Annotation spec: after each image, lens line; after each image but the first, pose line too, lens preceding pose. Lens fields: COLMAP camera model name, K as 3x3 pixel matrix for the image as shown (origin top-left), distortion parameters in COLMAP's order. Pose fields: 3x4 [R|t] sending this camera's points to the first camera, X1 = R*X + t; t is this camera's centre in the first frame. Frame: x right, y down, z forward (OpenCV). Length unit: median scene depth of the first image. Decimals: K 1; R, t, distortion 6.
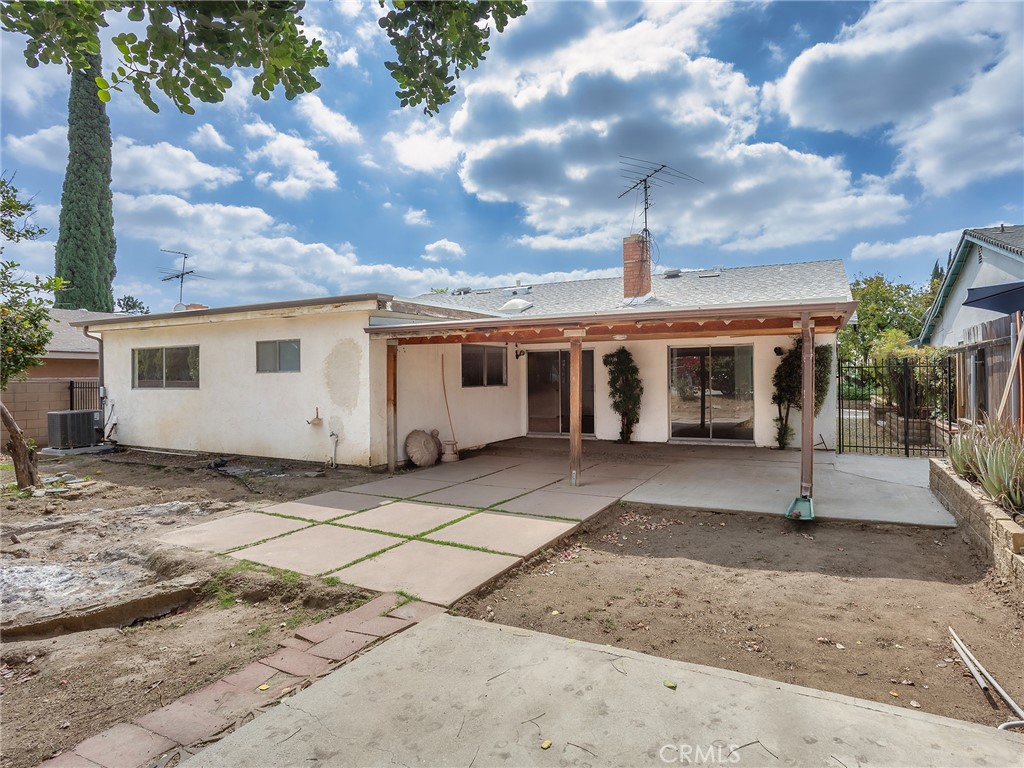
lens RADIAL K [[548.5, 0, 552.0], [0, 548.5, 377.2], [0, 0, 1]] dist [-0.007260, 0.005741]
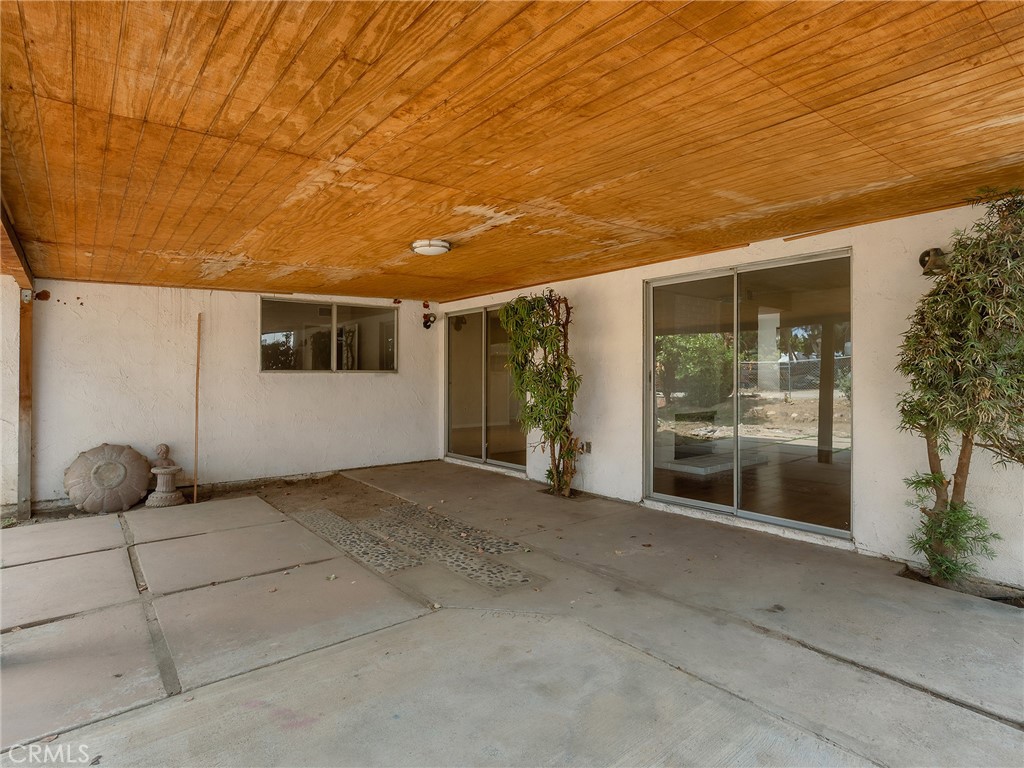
lens RADIAL K [[548.5, 0, 507.4], [0, 548.5, 380.1], [0, 0, 1]] dist [-0.007260, 0.005741]
pose [[0.899668, 0.015229, -0.436308, 0.407339], [-0.012964, 0.999883, 0.008167, 0.024831], [0.436381, -0.001691, 0.899760, 0.754108]]
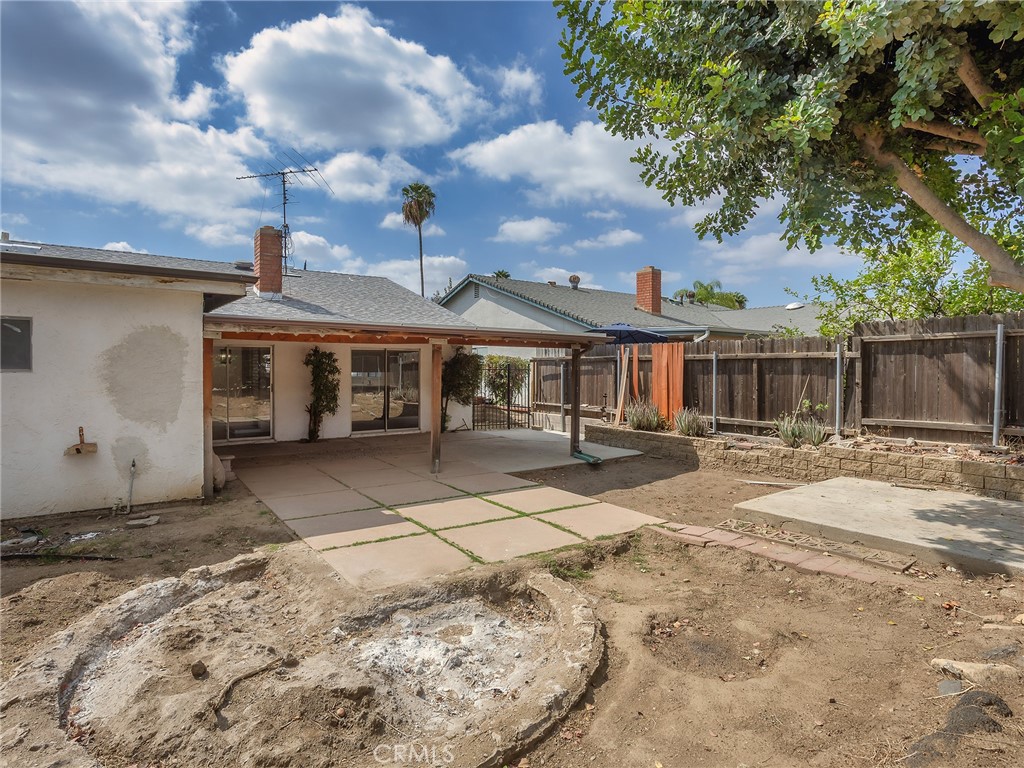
lens RADIAL K [[555.5, 0, 516.7], [0, 555.5, 369.7], [0, 0, 1]] dist [-0.025956, 0.001343]
pose [[0.481612, 0.007422, 0.876353, -0.790197], [-0.008271, 0.999958, -0.003924, -0.015006], [-0.876346, -0.005358, 0.481653, 0.250339]]
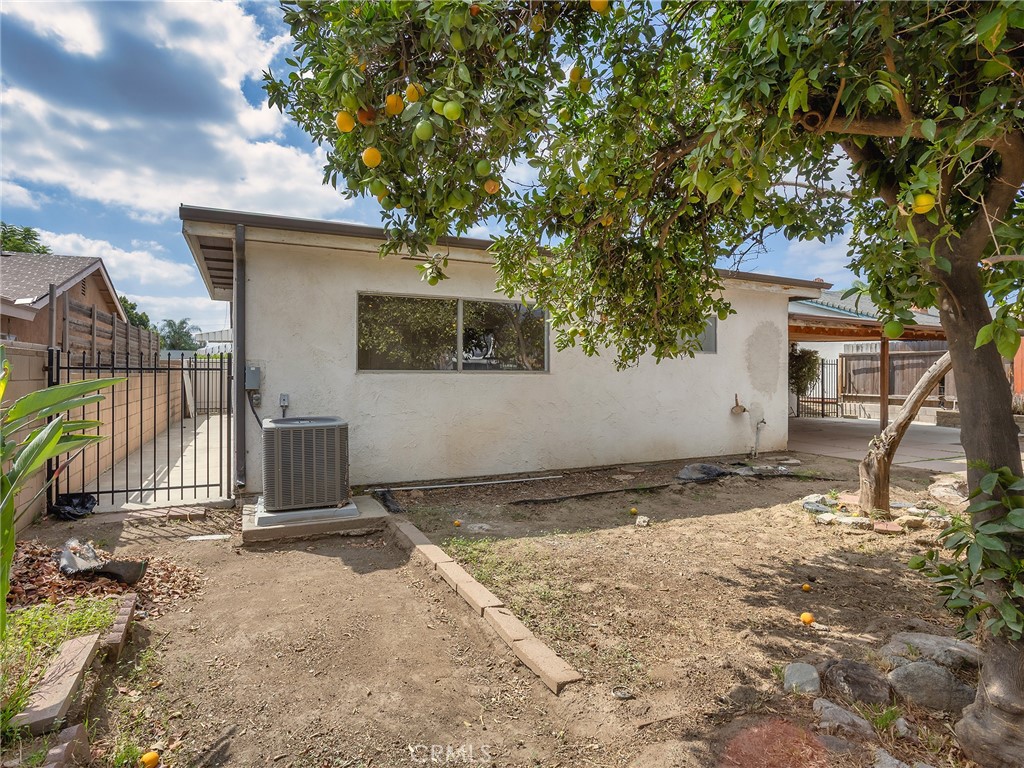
lens RADIAL K [[555.5, 0, 513.4], [0, 555.5, 378.9], [0, 0, 1]] dist [-0.025956, 0.001343]
pose [[0.615355, 0.003171, 0.788244, -1.444916], [-0.006235, 0.999980, 0.000845, 0.033595], [-0.788226, -0.005435, 0.615362, 0.770600]]
